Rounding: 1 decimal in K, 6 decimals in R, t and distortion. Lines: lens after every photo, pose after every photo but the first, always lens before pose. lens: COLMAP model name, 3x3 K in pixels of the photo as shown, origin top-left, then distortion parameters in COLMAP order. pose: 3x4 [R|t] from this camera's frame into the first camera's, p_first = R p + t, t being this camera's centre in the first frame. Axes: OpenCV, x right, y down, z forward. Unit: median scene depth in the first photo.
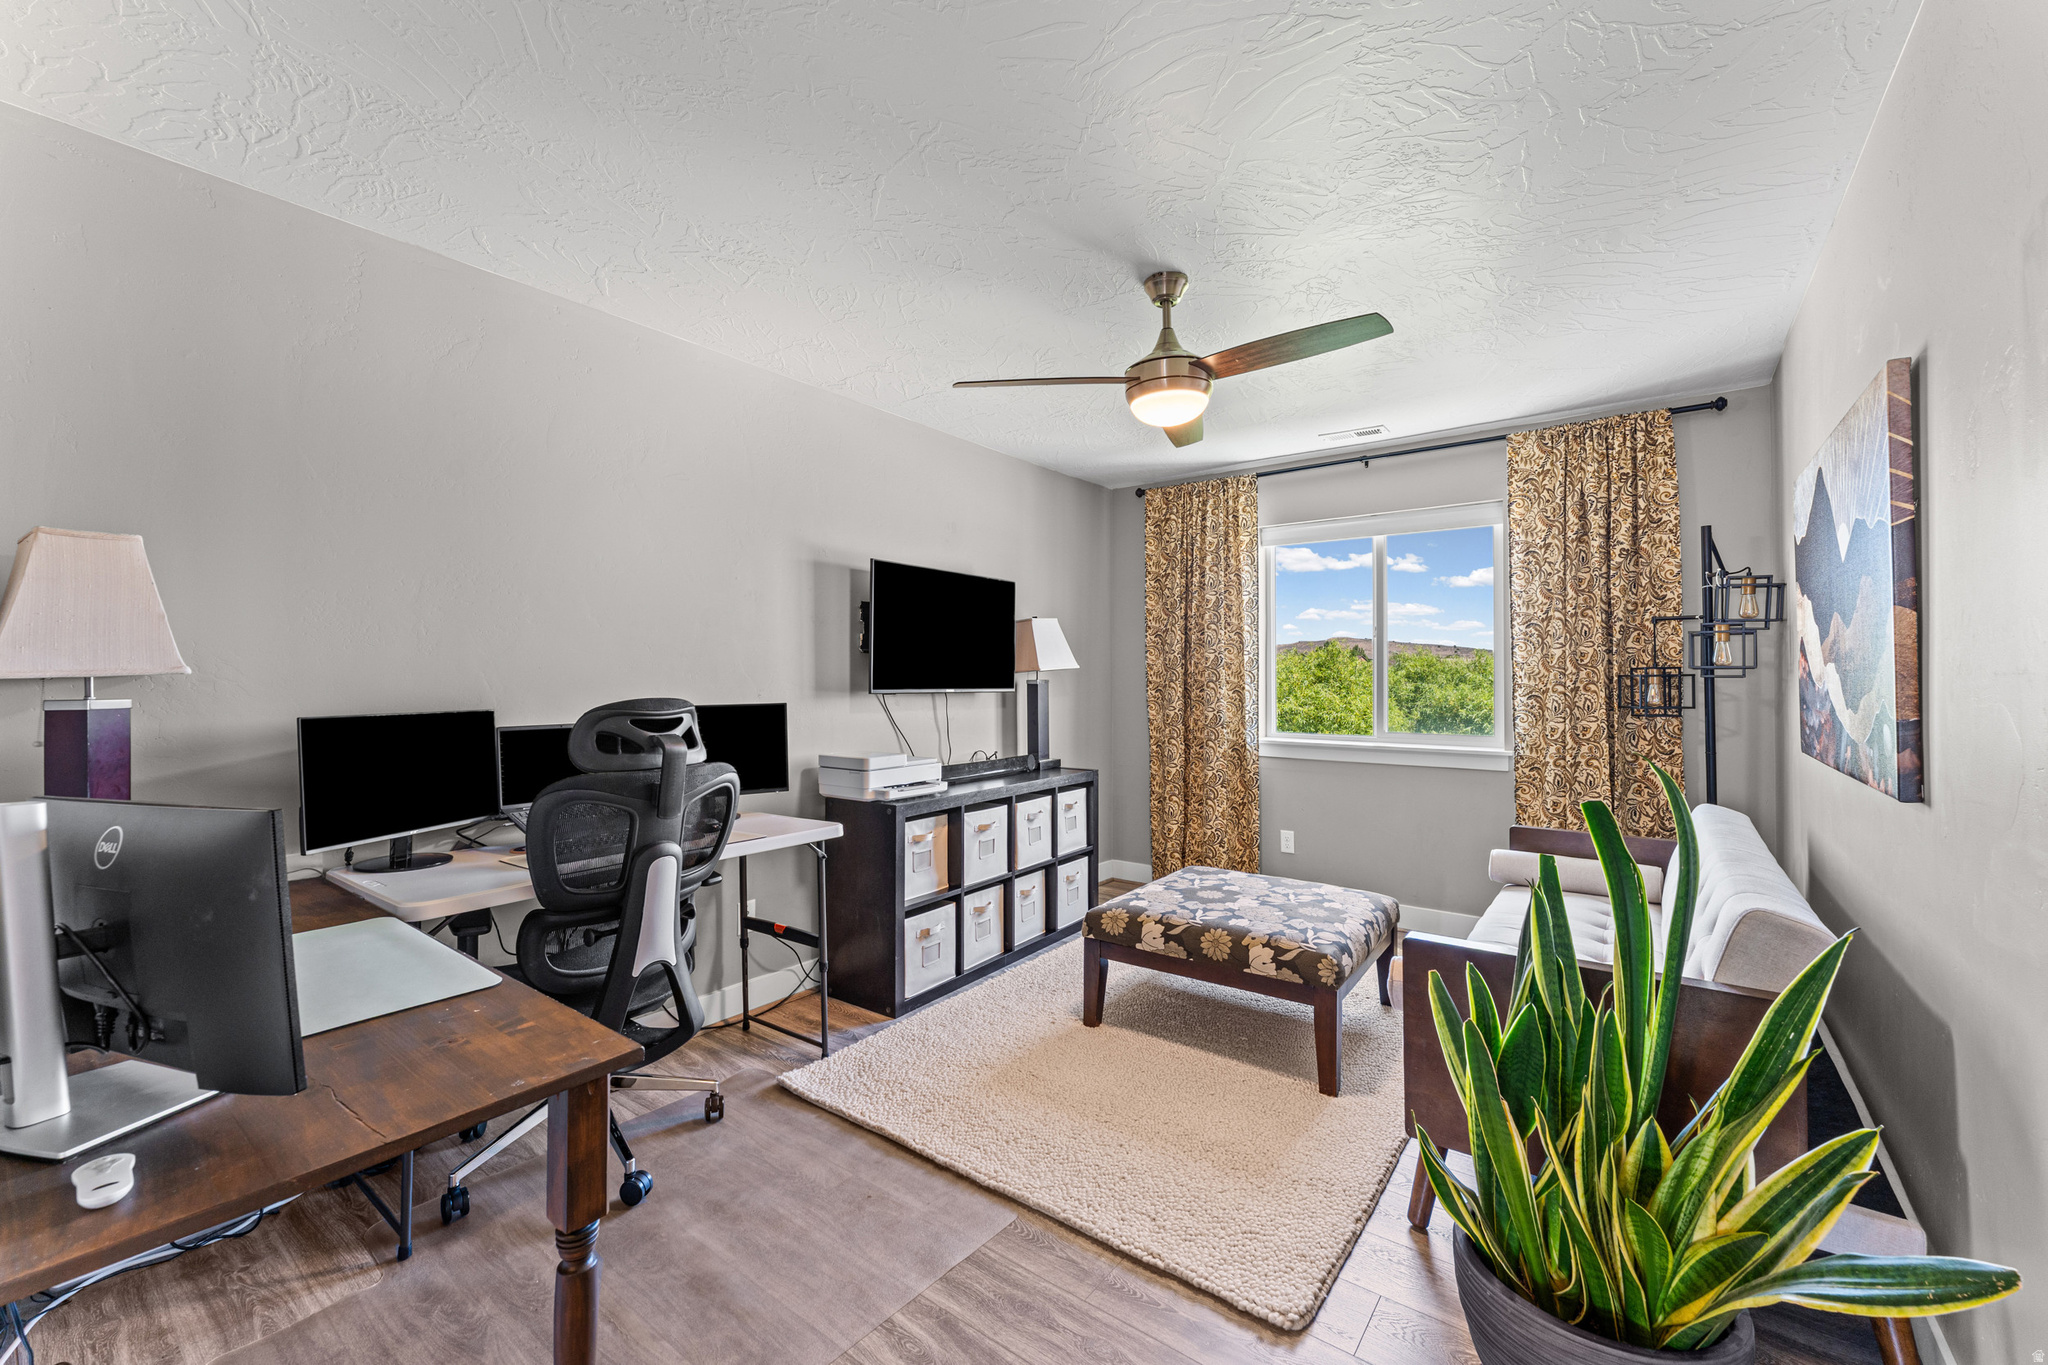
lens RADIAL K [[815.5, 0, 1019.6], [0, 815.5, 677.8], [0, 0, 1]] dist [0.000934, -0.000186]
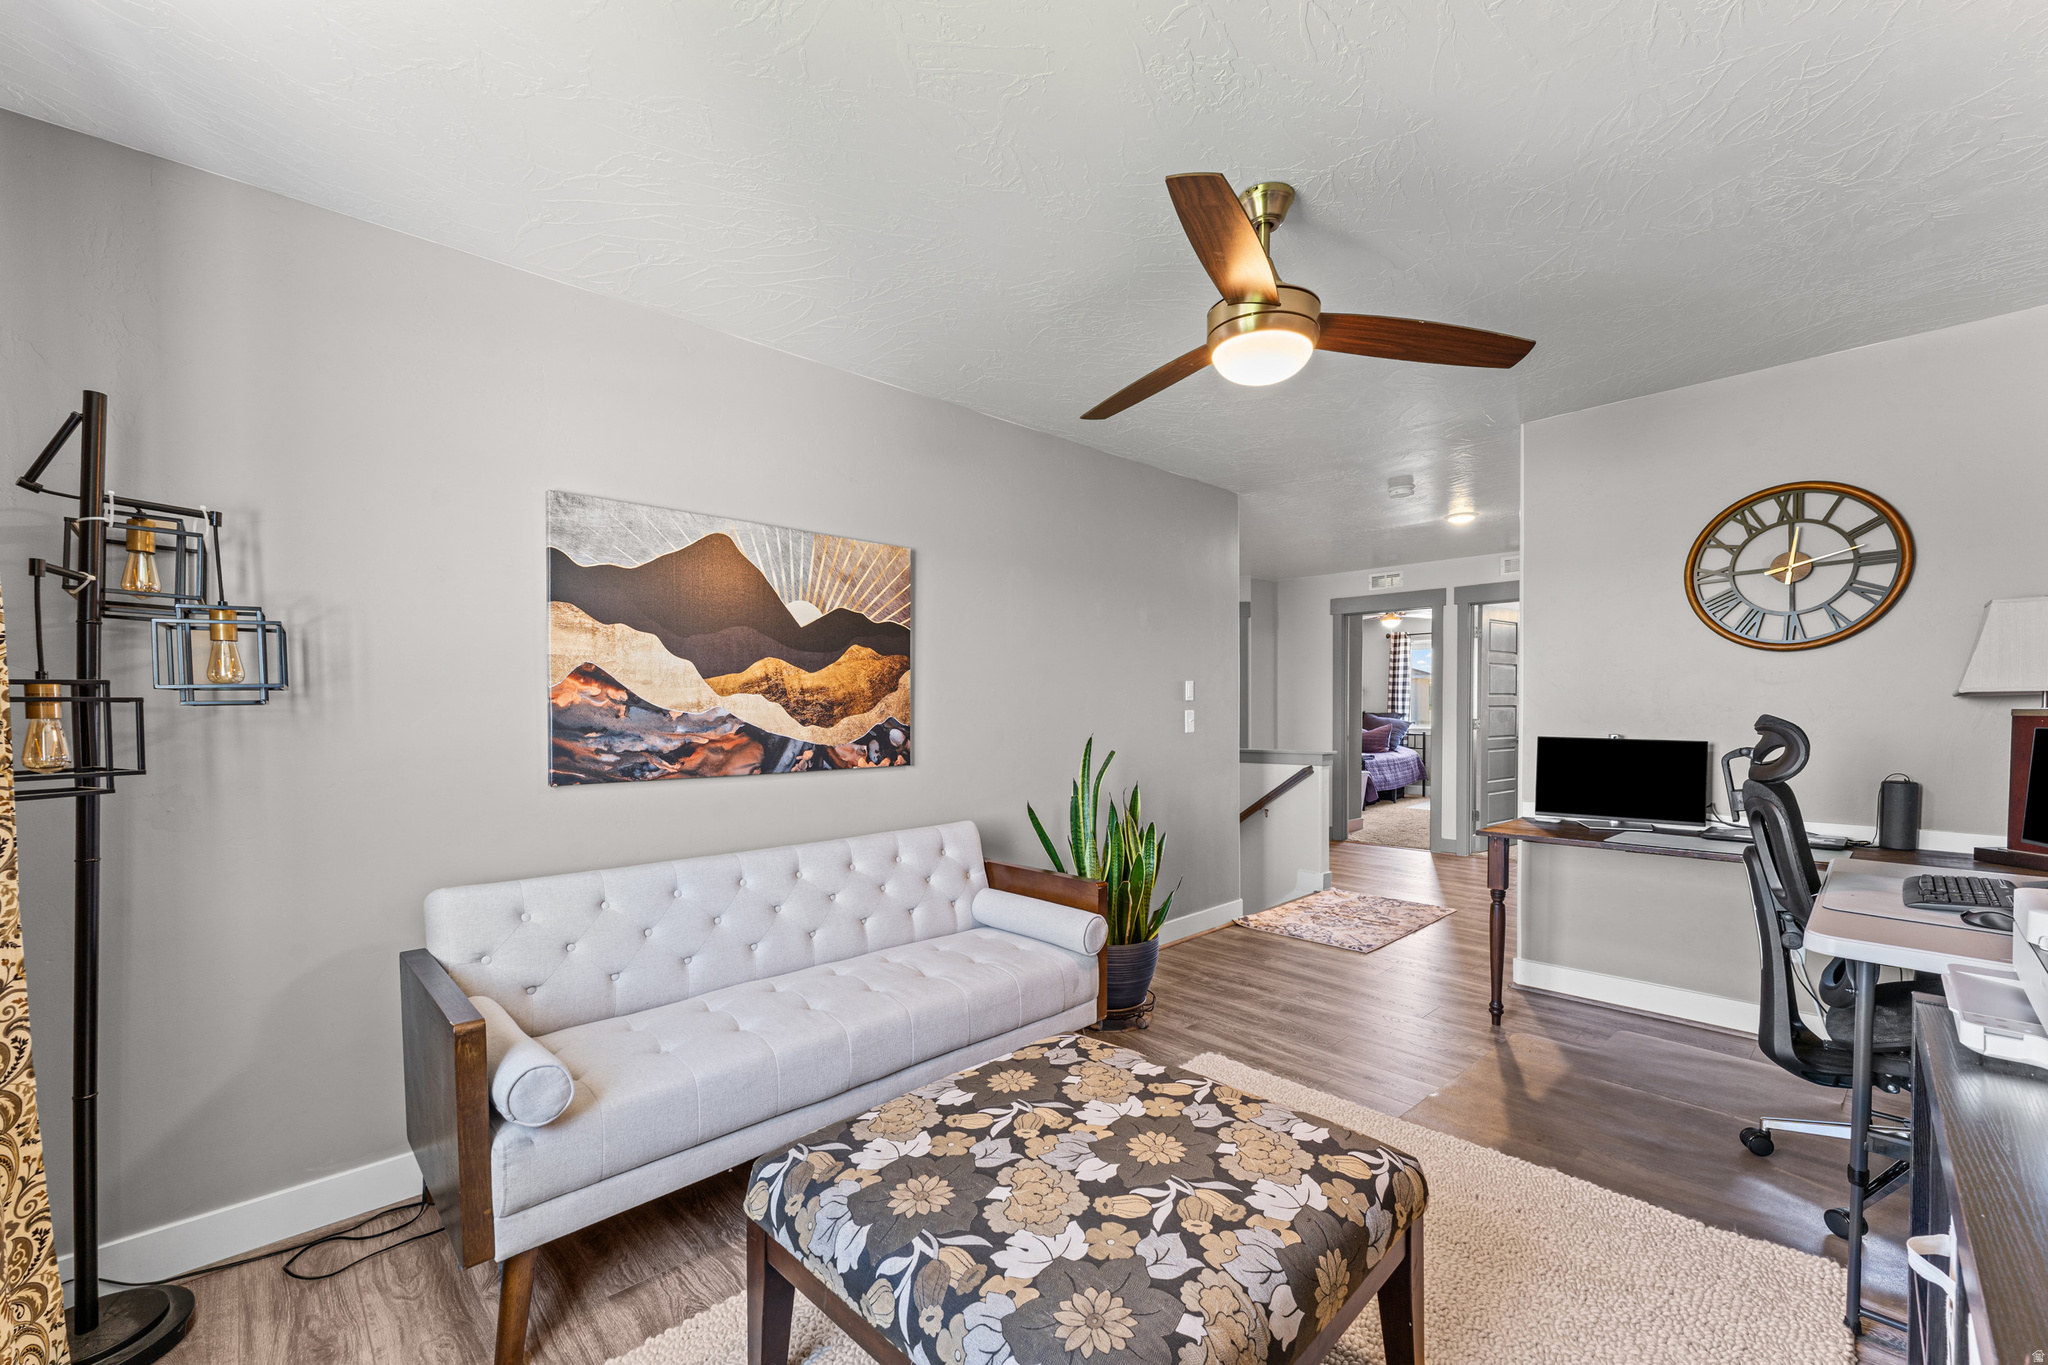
lens RADIAL K [[815.5, 0, 1026.7], [0, 815.5, 680.2], [0, 0, 1]] dist [0.000934, -0.000186]
pose [[-0.991755, -0.002243, 0.128130, 0.243444], [-0.001991, 0.999996, 0.002099, -0.019685], [-0.128134, 0.001827, -0.991755, 1.505829]]
